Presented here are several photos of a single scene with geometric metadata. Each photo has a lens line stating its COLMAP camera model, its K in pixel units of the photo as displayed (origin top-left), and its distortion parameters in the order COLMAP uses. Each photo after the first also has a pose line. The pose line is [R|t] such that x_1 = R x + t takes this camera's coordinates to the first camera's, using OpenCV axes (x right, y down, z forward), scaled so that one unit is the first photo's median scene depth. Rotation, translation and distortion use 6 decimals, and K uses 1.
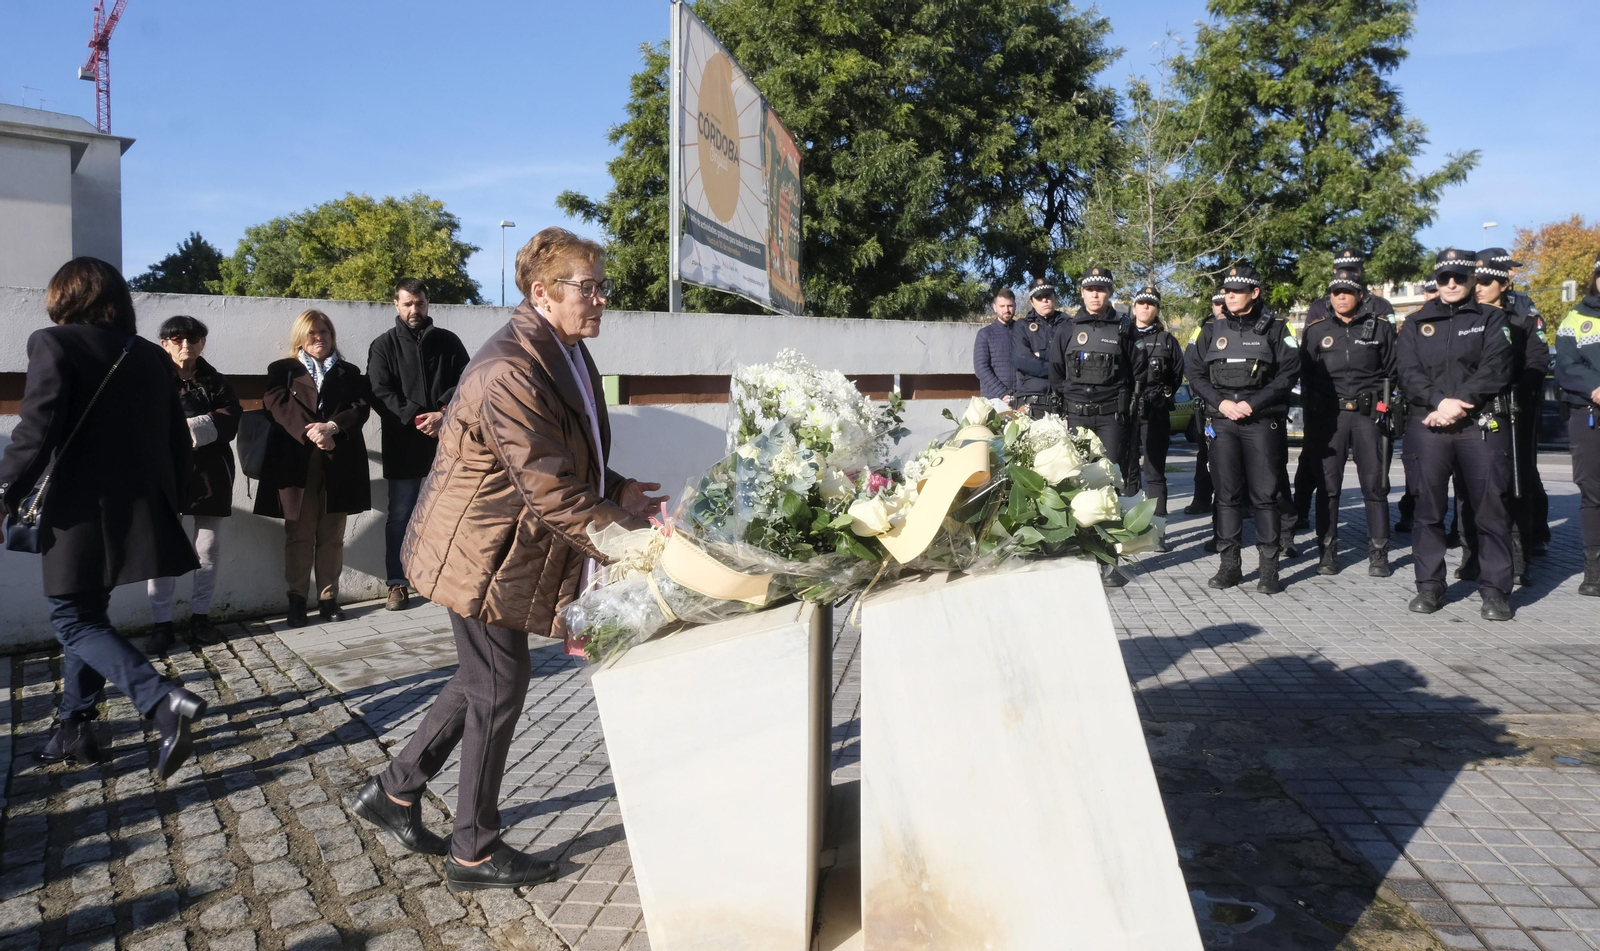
lens RADIAL K [[1109.2, 0, 799.5], [0, 1109.2, 418.0], [0, 0, 1]] dist [0.017422, 0.016344]
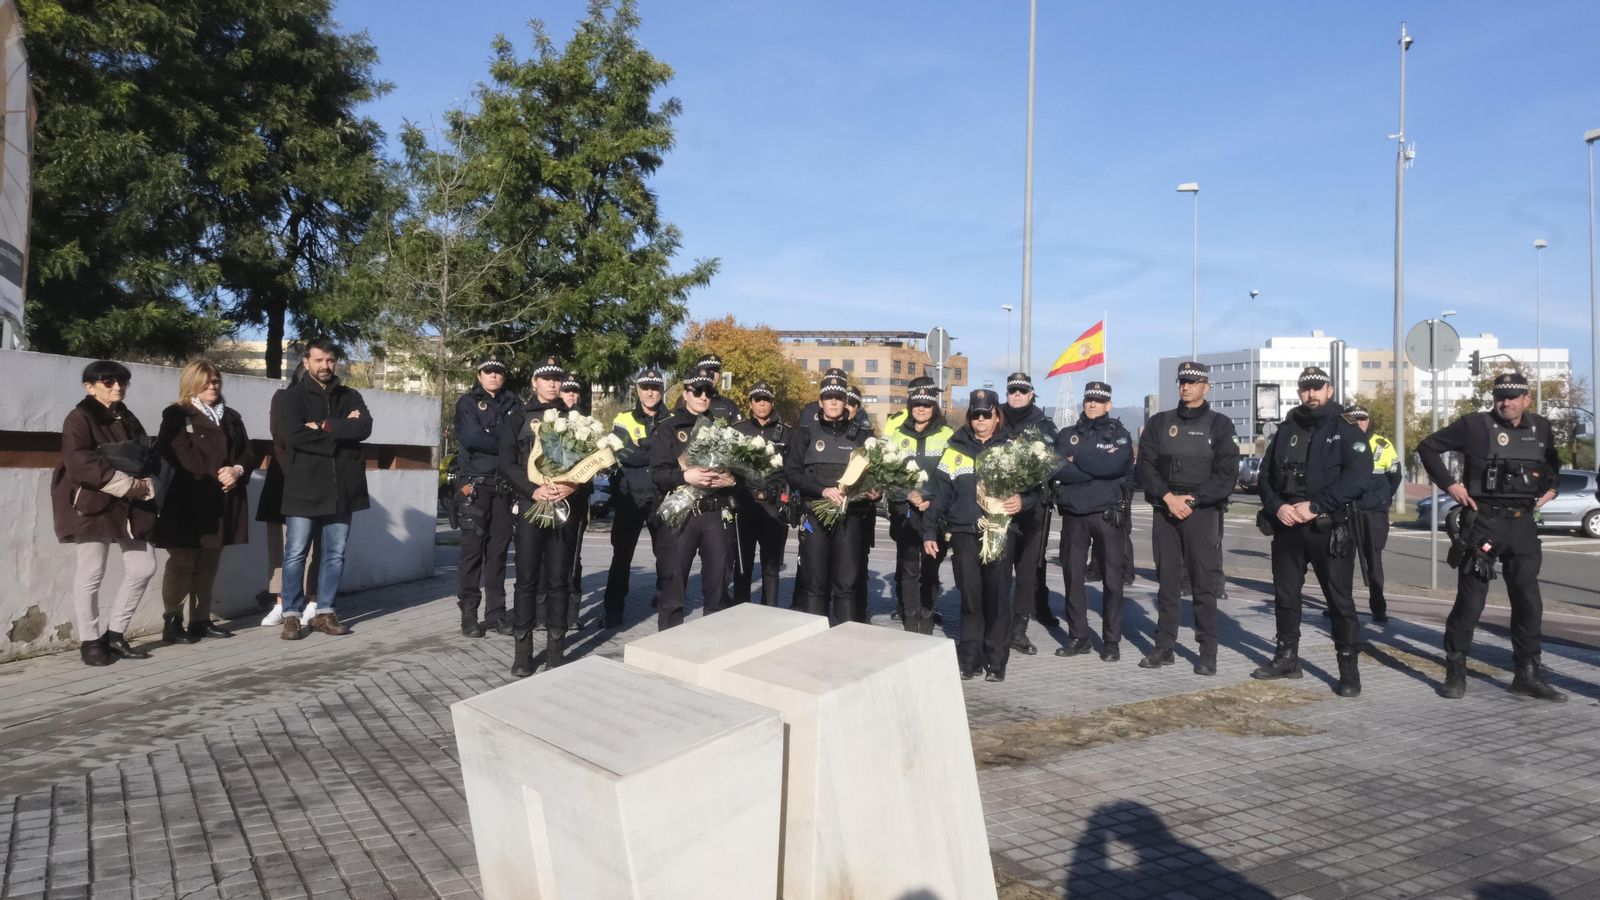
lens RADIAL K [[1195.2, 0, 887.9], [0, 1195.2, 421.1], [0, 0, 1]] dist [0.030658, 0.000582]
pose [[0.720088, 0.065832, 0.690753, -0.104070], [-0.033999, 0.997641, -0.059638, -0.008100], [-0.693049, 0.019460, 0.720627, -0.002839]]
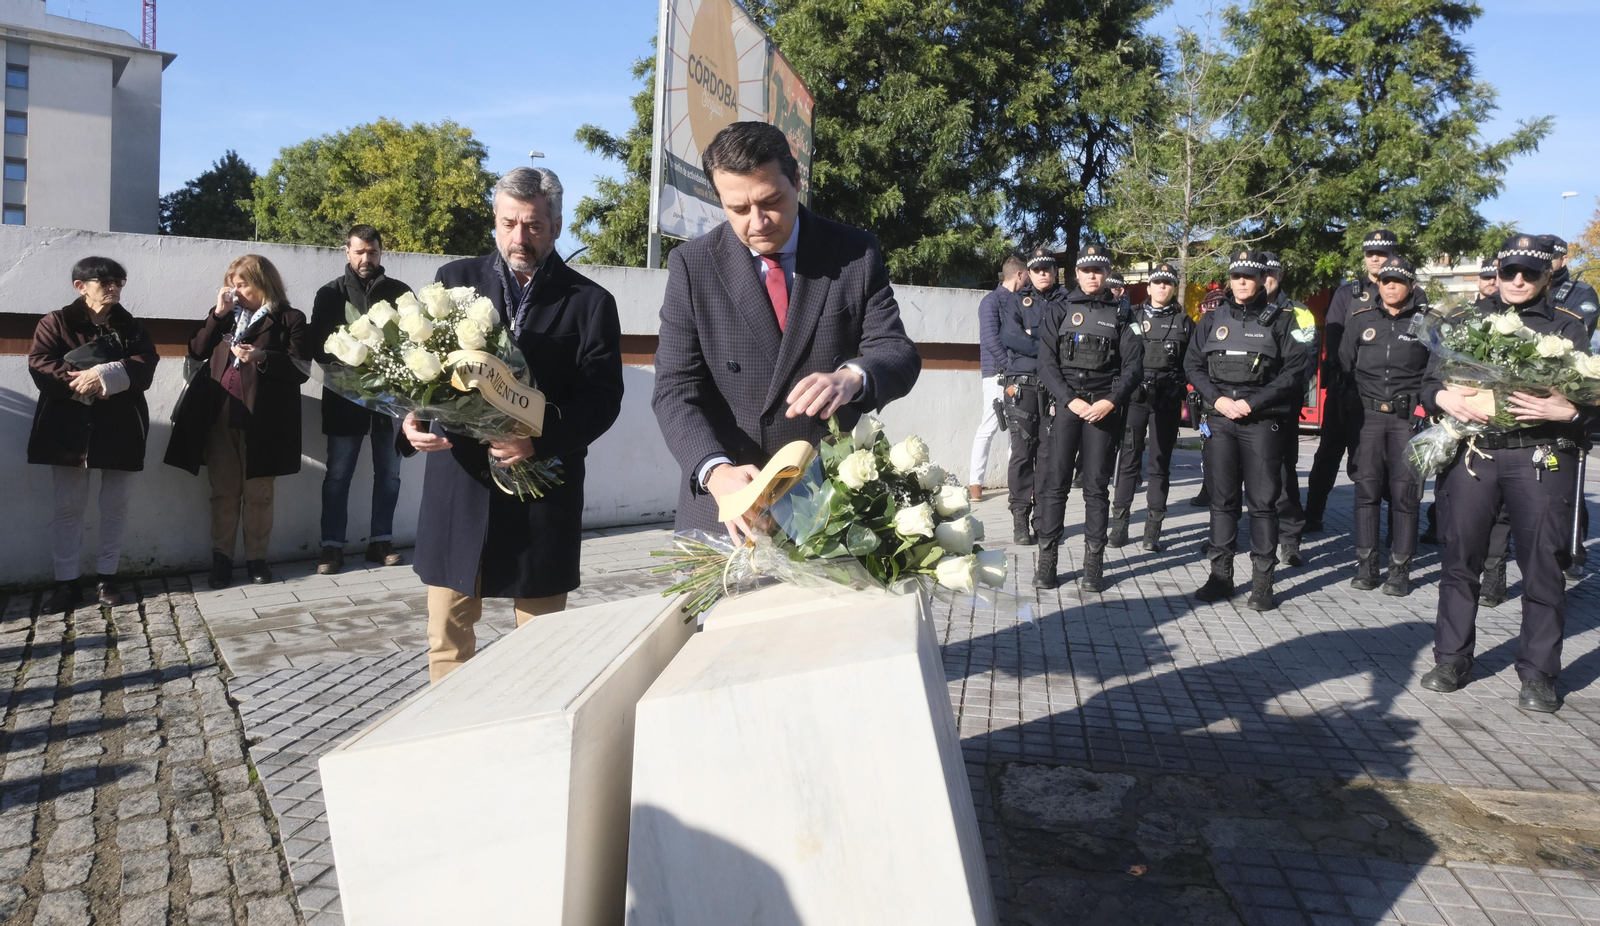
lens RADIAL K [[1127.2, 0, 786.3], [0, 1127.2, 379.4], [0, 0, 1]] dist [0.021083, 0.003998]
pose [[0.997822, 0.047550, -0.045708, 0.025726], [-0.046723, 0.998727, 0.019015, -0.011670], [0.046554, -0.016838, 0.998774, 0.022521]]
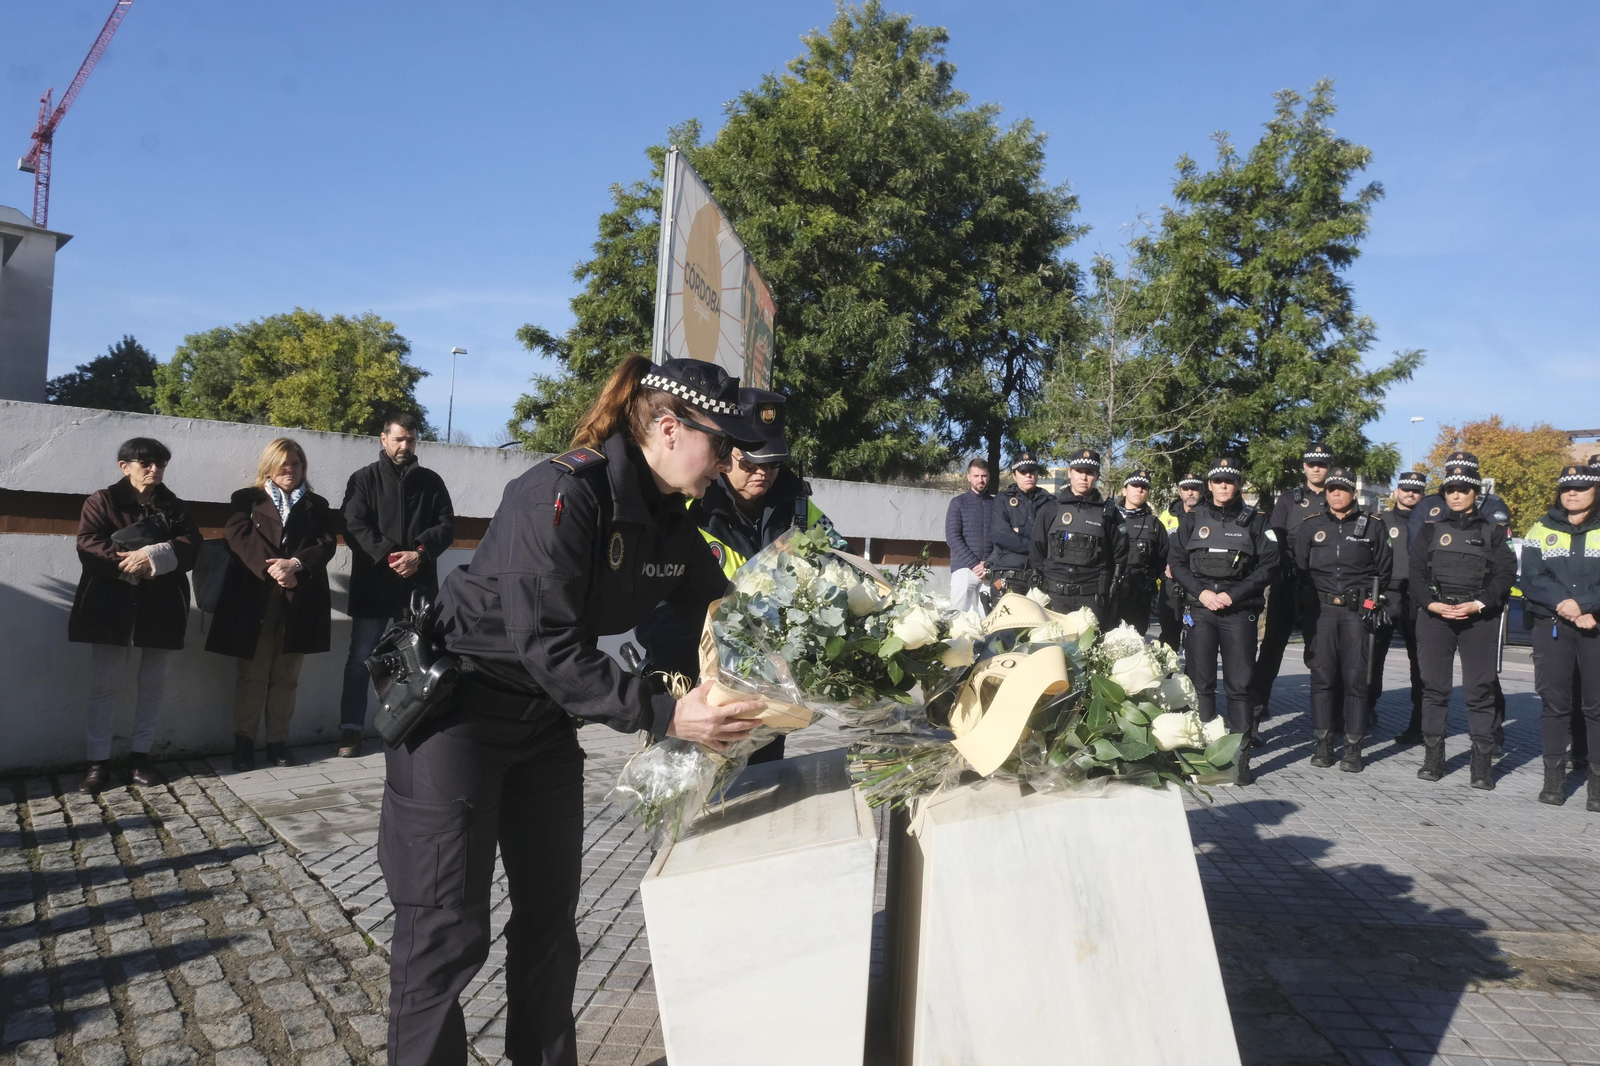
lens RADIAL K [[1106.9, 0, 800.0], [0, 1106.9, 533.0], [0, 0, 1]] dist [0.026236, 0.002486]
pose [[0.996445, 0.062000, 0.057043, -0.016806], [-0.060405, 0.997744, -0.029279, -0.005754], [-0.058730, 0.025729, 0.997942, 0.007048]]
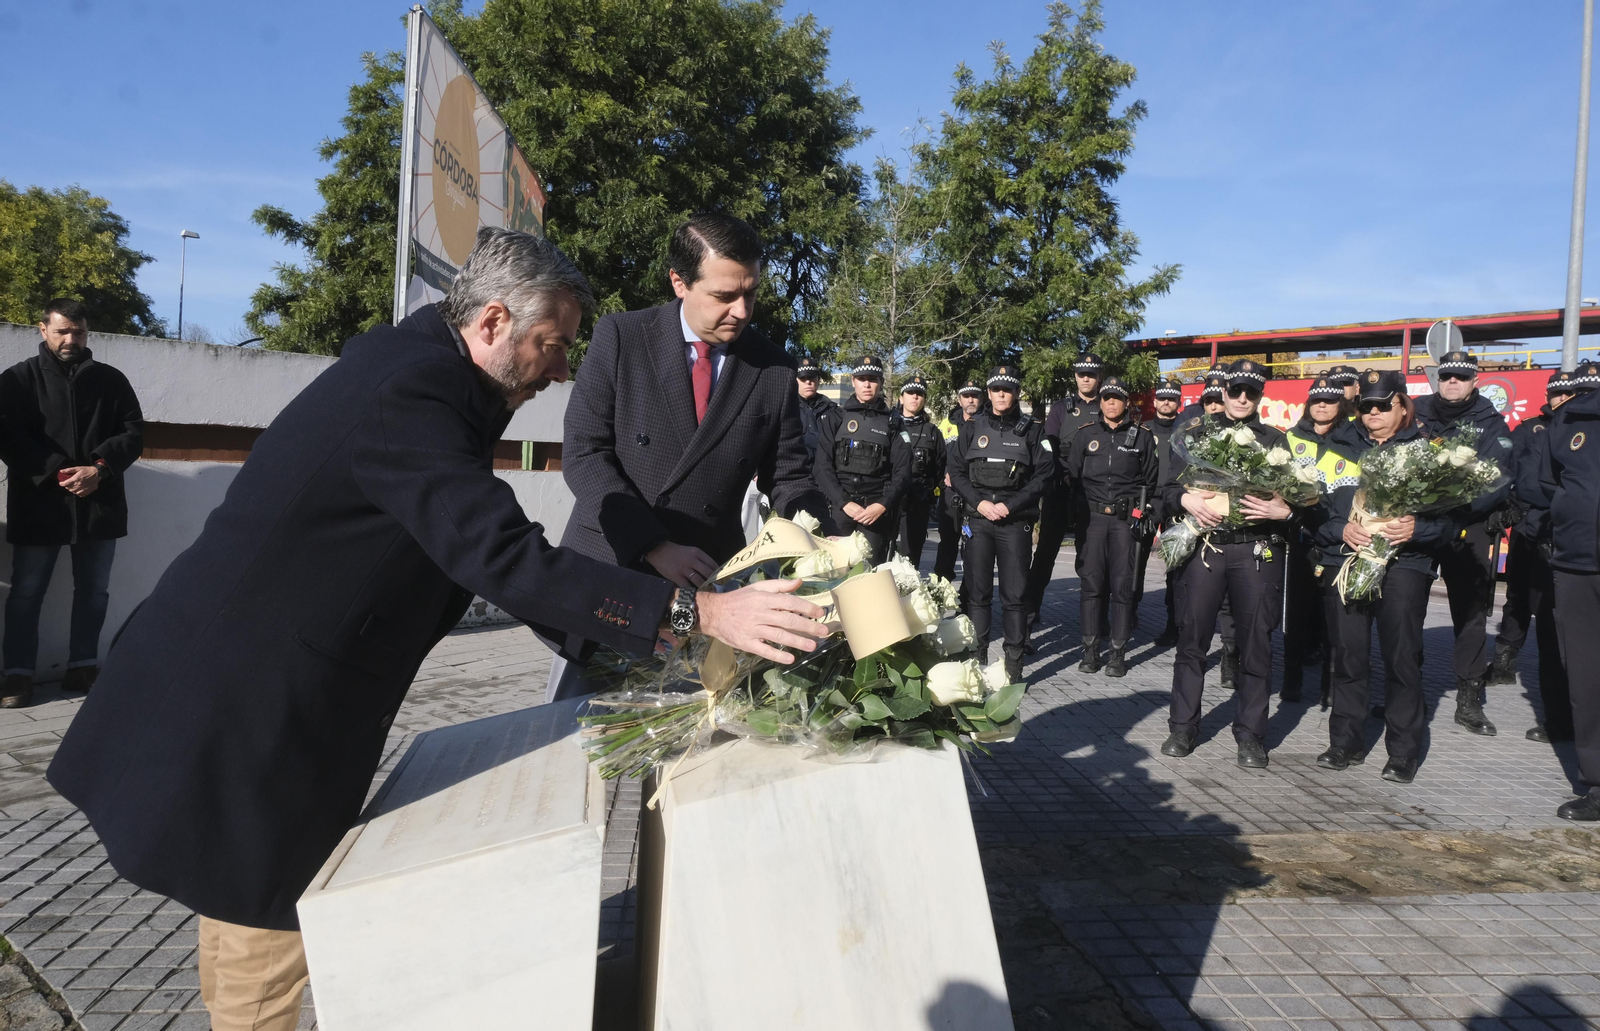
lens RADIAL K [[1118.6, 0, 792.3], [0, 1118.6, 488.9], [0, 0, 1]] dist [0.024166, 0.005392]
pose [[0.969286, 0.052179, 0.240336, -0.008625], [-0.055058, 0.998469, 0.005273, -0.008247], [-0.239693, -0.018344, 0.970675, 0.027817]]
